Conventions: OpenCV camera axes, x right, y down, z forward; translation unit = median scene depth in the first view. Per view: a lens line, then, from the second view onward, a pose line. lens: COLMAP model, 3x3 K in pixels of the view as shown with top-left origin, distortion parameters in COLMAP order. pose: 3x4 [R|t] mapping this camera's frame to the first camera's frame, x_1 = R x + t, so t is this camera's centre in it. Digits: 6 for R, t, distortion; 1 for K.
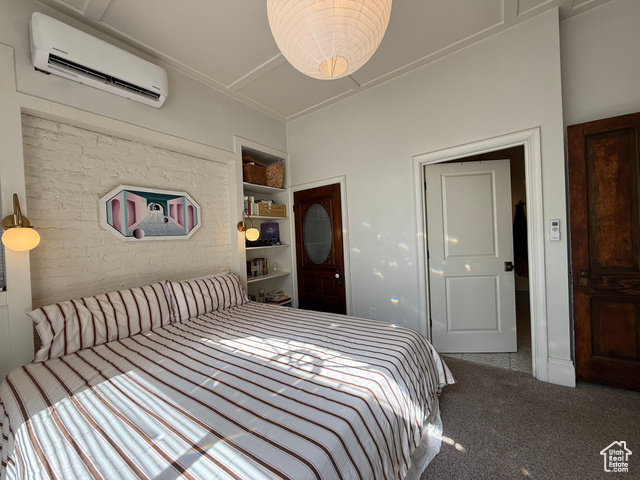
lens RADIAL K [[253.2, 0, 320.0], [0, 253.2, 240.0], [0, 0, 1]] dist [0.001513, 0.000208]
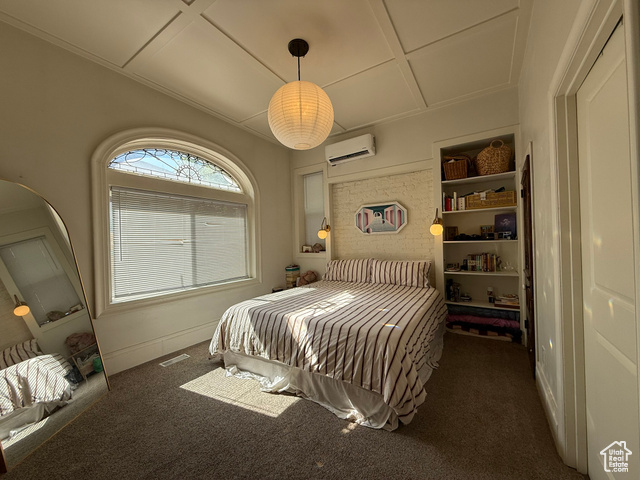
lens RADIAL K [[253.2, 0, 320.0], [0, 253.2, 240.0], [0, 0, 1]] dist [0.001513, 0.000208]
pose [[0.058017, 0.041756, -0.997442, 0.963678], [0.015872, 0.998960, 0.042743, -0.037590], [0.998189, -0.018312, 0.057294, 0.503696]]
